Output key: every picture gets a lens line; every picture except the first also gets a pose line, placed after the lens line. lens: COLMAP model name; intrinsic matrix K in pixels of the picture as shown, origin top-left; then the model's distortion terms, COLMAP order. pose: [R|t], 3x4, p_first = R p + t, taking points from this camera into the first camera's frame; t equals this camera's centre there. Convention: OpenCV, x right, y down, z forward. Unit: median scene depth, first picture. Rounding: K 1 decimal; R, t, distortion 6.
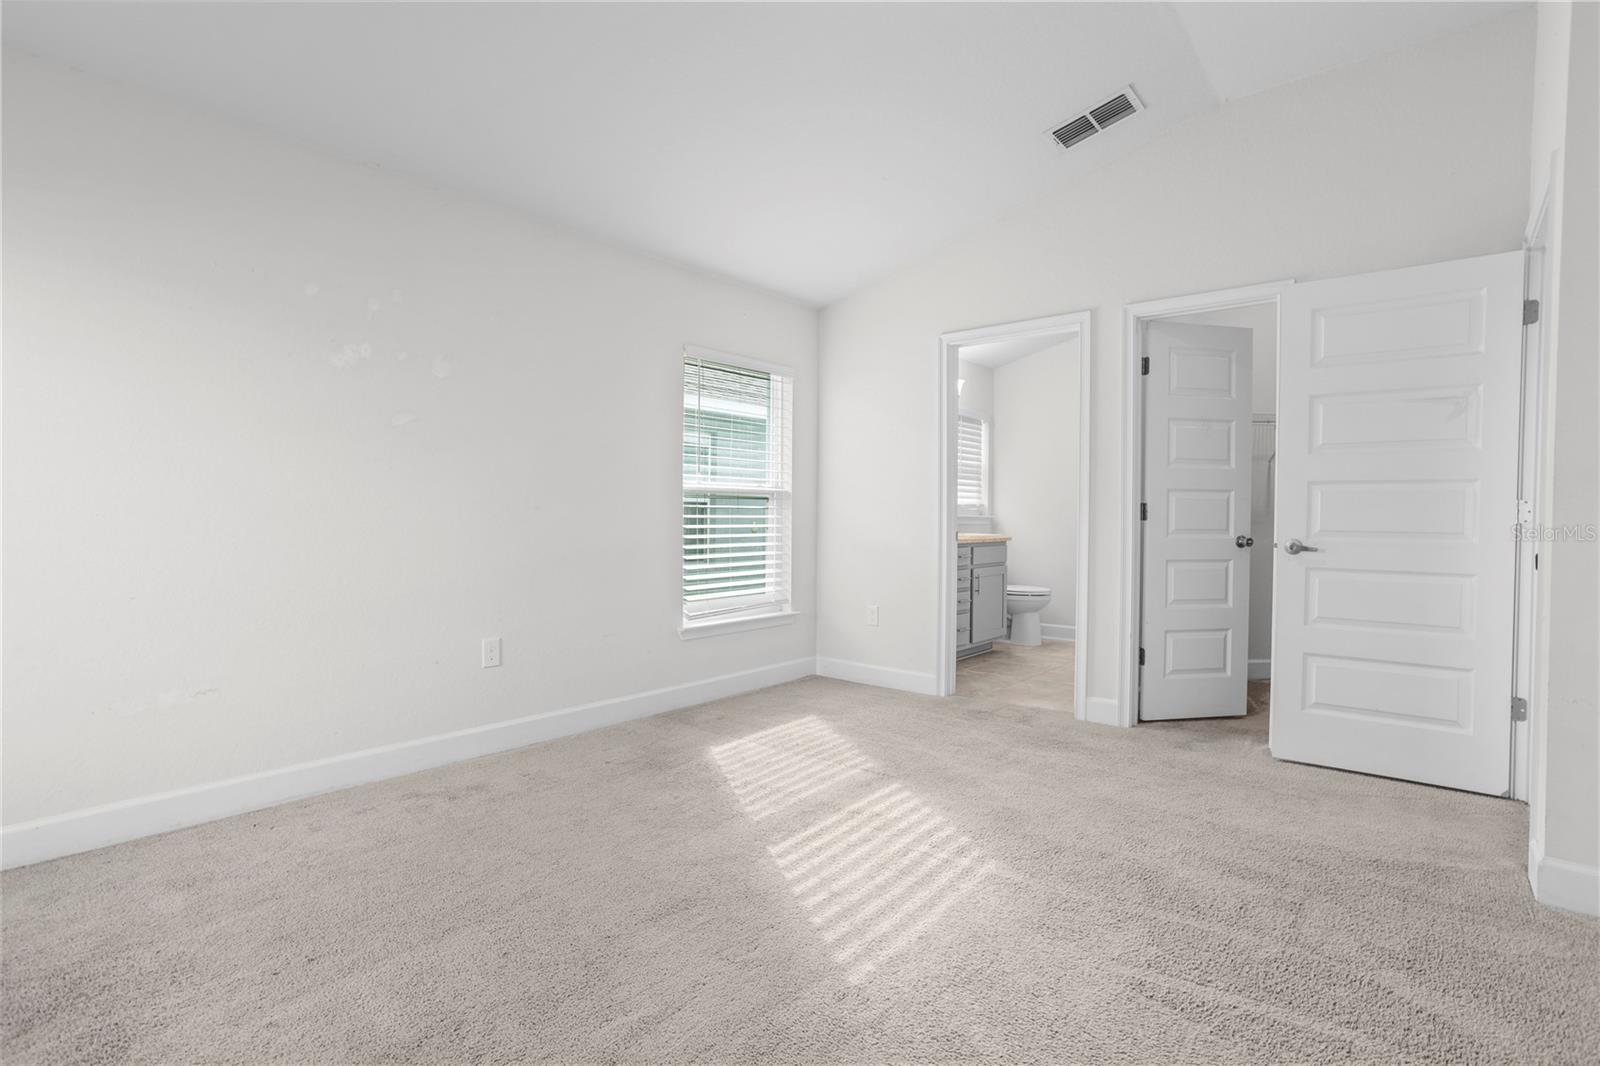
lens RADIAL K [[785.4, 0, 803.1], [0, 785.4, 518.2], [0, 0, 1]] dist [-0.050667, 0.029682]
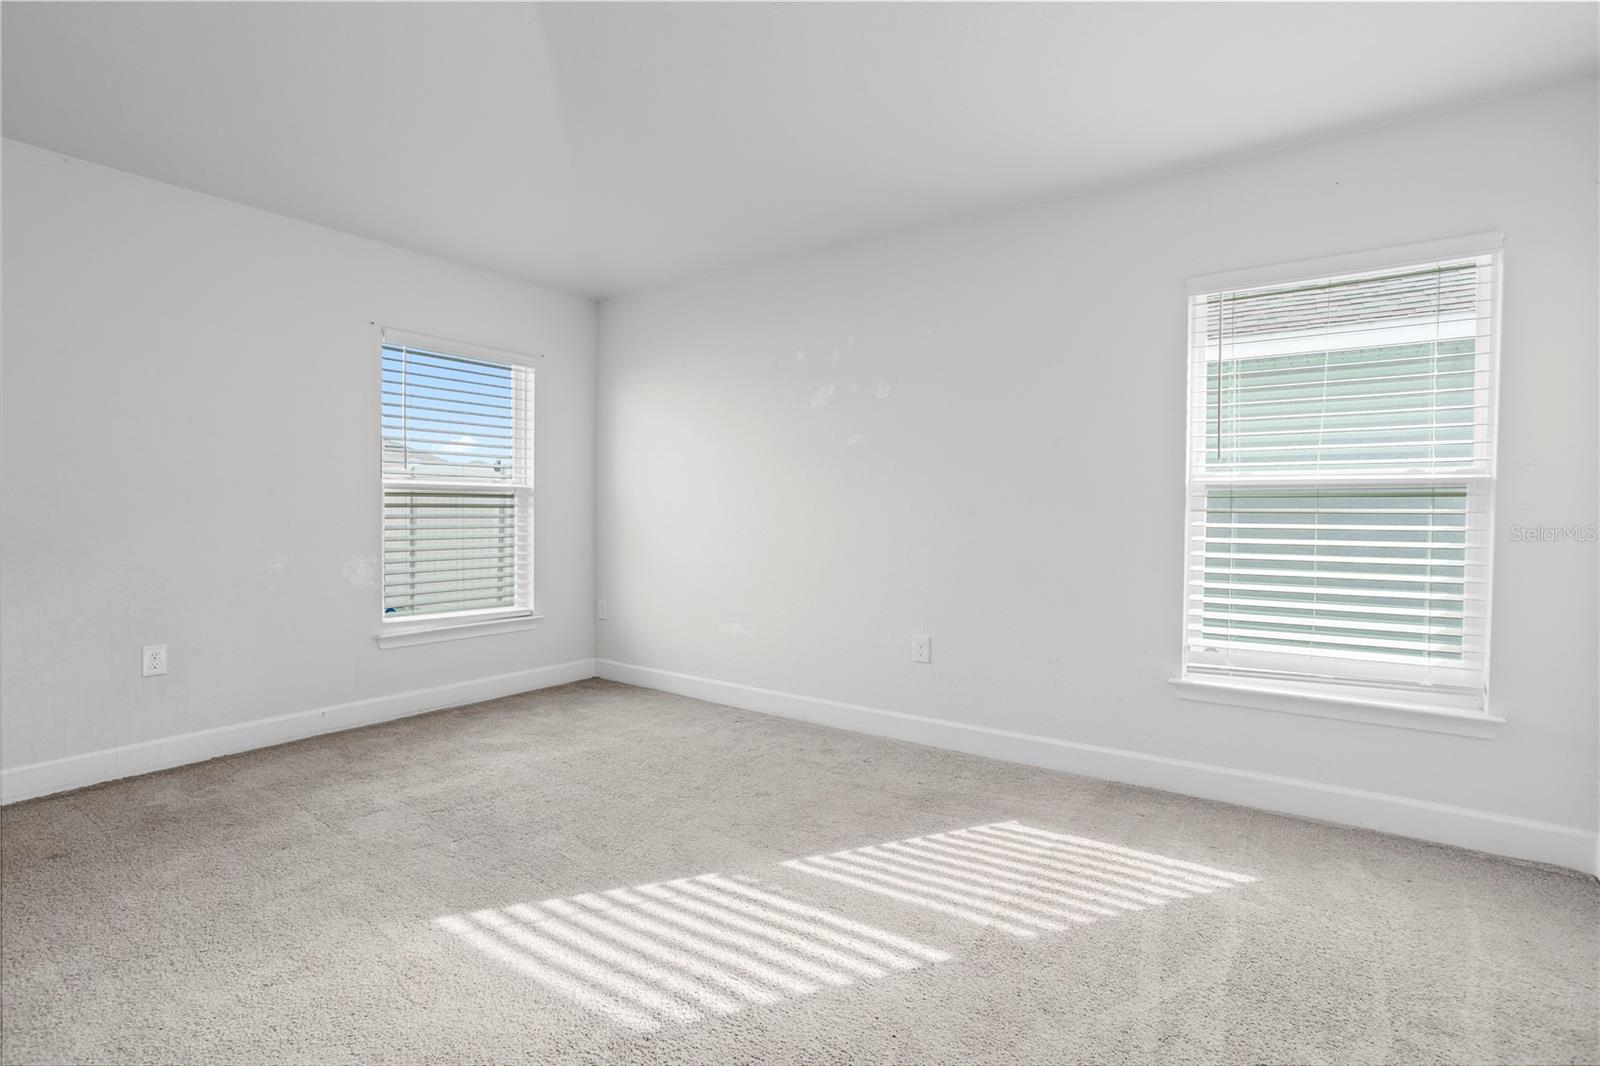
lens RADIAL K [[785.4, 0, 803.1], [0, 785.4, 518.2], [0, 0, 1]] dist [-0.050667, 0.029682]
pose [[0.069850, -0.001506, -0.997556, 0.668269], [-0.016949, 0.999853, -0.002697, 0.000890], [0.997414, 0.017096, 0.069814, 0.782967]]
